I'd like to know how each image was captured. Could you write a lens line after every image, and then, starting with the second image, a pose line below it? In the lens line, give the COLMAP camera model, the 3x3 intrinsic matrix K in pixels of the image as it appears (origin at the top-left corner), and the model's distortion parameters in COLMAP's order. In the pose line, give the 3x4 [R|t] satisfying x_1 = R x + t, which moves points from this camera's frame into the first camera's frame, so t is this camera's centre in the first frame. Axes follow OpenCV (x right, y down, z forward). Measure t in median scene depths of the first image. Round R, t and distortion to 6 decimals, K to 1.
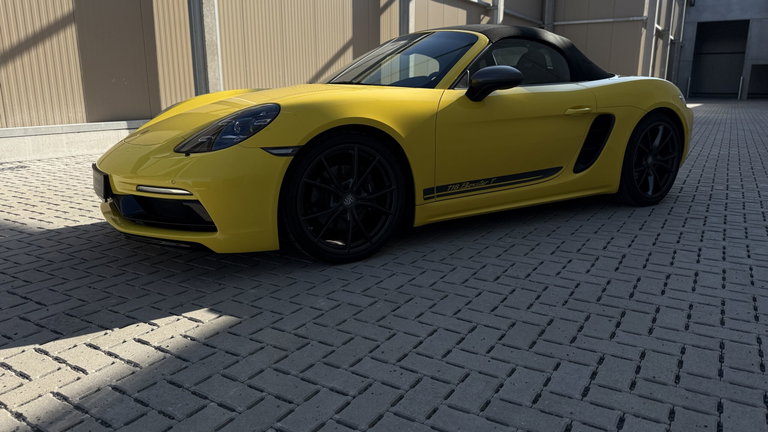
lens RADIAL K [[547.8, 0, 384.0], [0, 547.8, 216.0], [0, 0, 1]] dist [0.047676, -0.063672]
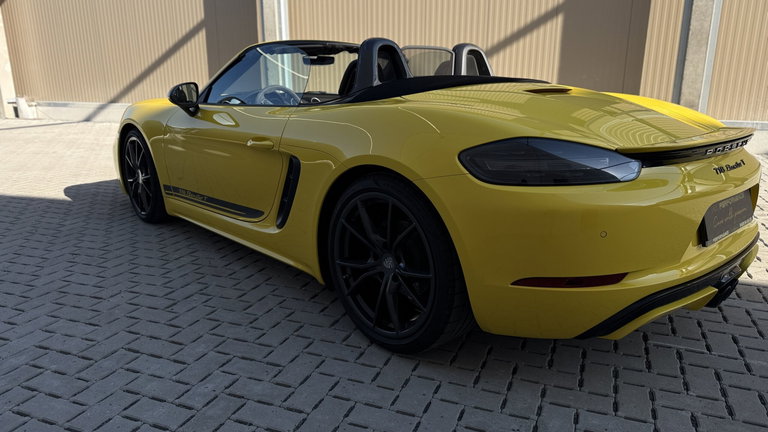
lens RADIAL K [[551.7, 0, 384.0], [0, 551.7, 216.0], [0, 0, 1]] dist [0.009503, -0.004789]
pose [[0.176016, 0.250938, -0.951866, 1.291602], [-0.223938, 0.951817, 0.209515, -0.337026], [0.958577, 0.176281, 0.223729, 1.169367]]
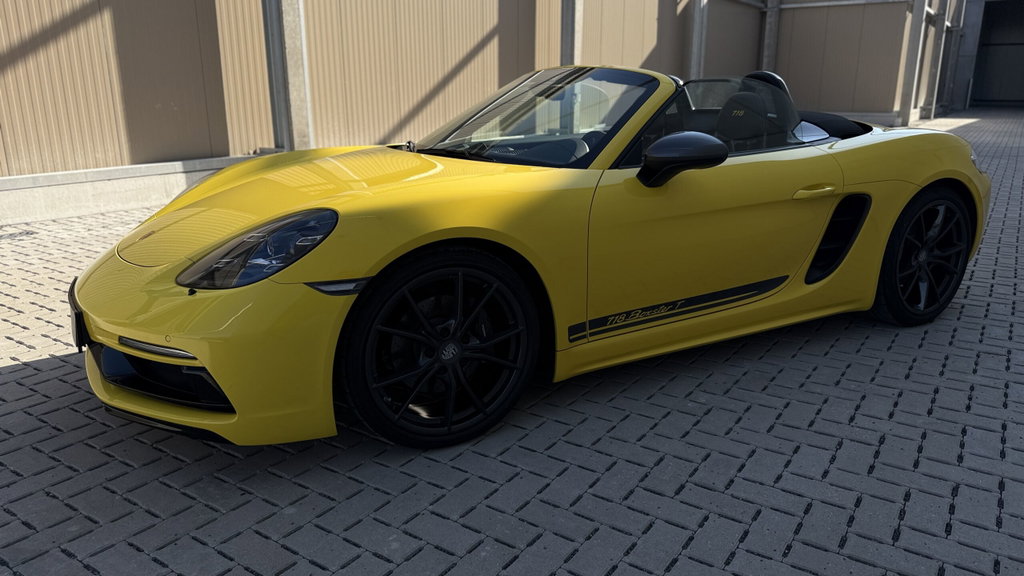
lens RADIAL K [[735.6, 0, 512.0], [0, 735.6, 288.0], [0, 0, 1]] dist [0.009503, -0.004789]
pose [[0.999002, 0.010540, -0.043410, 0.041350], [-0.008936, 0.999276, 0.036992, -0.123296], [0.043768, -0.036567, 0.998372, 0.132744]]
